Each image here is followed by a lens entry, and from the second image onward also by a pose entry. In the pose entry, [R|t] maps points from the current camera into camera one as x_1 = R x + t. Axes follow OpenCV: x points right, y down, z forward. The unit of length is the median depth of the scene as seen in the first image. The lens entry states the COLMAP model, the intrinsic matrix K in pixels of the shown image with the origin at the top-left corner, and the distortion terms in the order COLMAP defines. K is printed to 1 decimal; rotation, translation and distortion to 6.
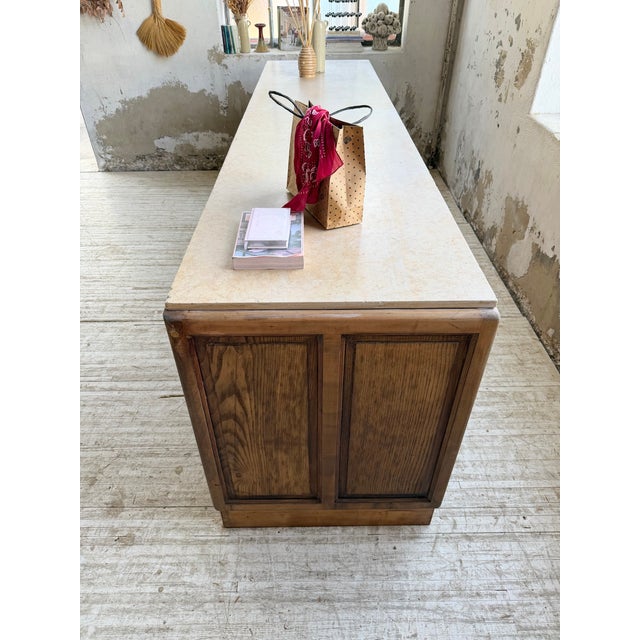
lens RADIAL K [[451.9, 0, 315.0], [0, 451.9, 319.3], [0, 0, 1]] dist [0.041978, -0.054994]
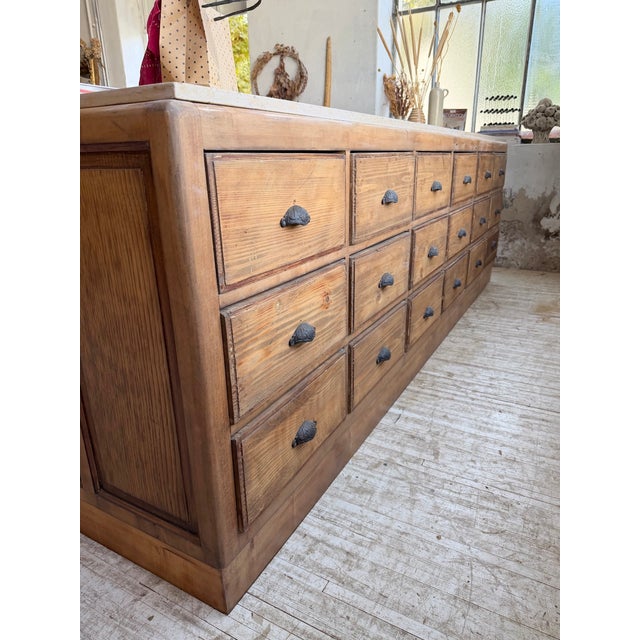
lens RADIAL K [[451.9, 0, 321.1], [0, 451.9, 322.2], [0, 0, 1]] dist [0.041978, -0.054994]
pose [[0.874052, 0.160685, -0.458490, 0.517938], [-0.296885, 0.923672, -0.242258, 0.195509], [0.384568, 0.347864, 0.855043, 0.388189]]
